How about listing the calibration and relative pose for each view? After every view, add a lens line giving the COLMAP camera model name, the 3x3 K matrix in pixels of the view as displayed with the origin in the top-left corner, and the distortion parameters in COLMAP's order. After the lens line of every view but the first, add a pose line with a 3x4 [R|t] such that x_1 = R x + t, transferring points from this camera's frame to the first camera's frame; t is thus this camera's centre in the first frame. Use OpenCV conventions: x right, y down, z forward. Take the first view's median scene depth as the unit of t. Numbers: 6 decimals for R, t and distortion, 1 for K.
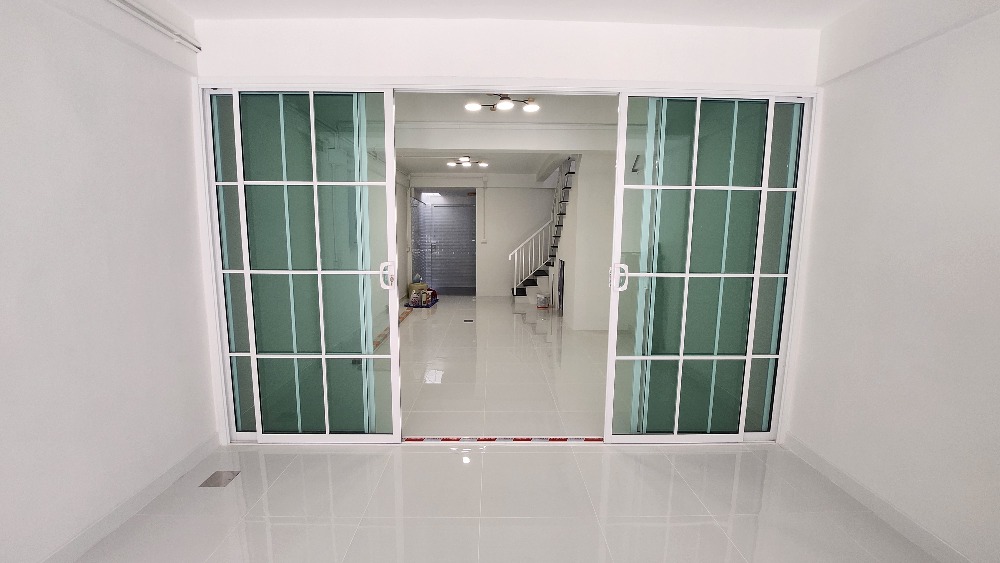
lens RADIAL K [[392.6, 0, 496.2], [0, 392.6, 279.1], [0, 0, 1]] dist [-0.001725, -0.000210]
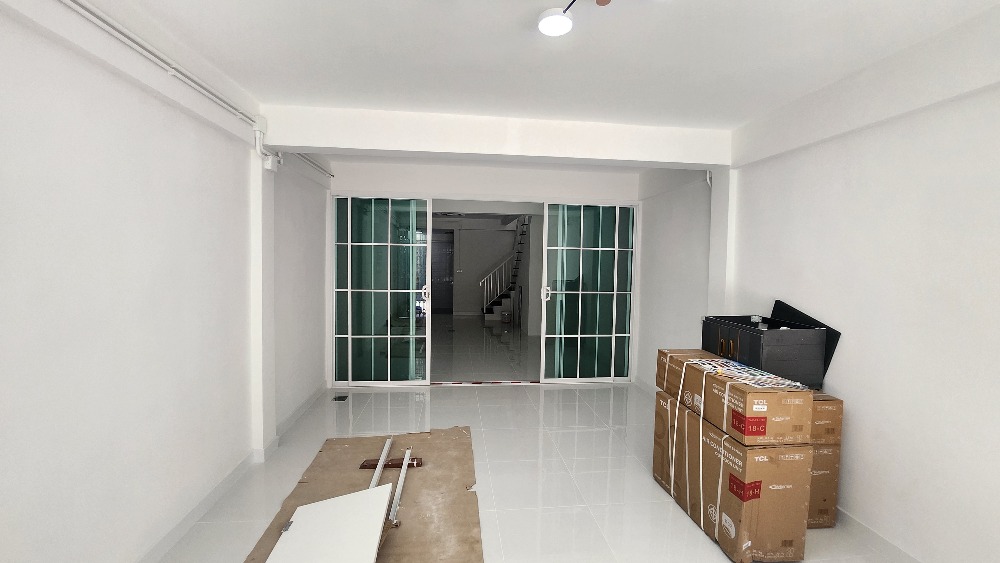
lens RADIAL K [[392.6, 0, 499.8], [0, 392.6, 278.3], [0, 0, 1]] dist [-0.001725, -0.000210]
pose [[0.994588, 0.003823, 0.103827, -0.113137], [0.003526, 0.997505, -0.070504, 0.055189], [-0.103837, 0.070489, 0.992093, -0.884246]]
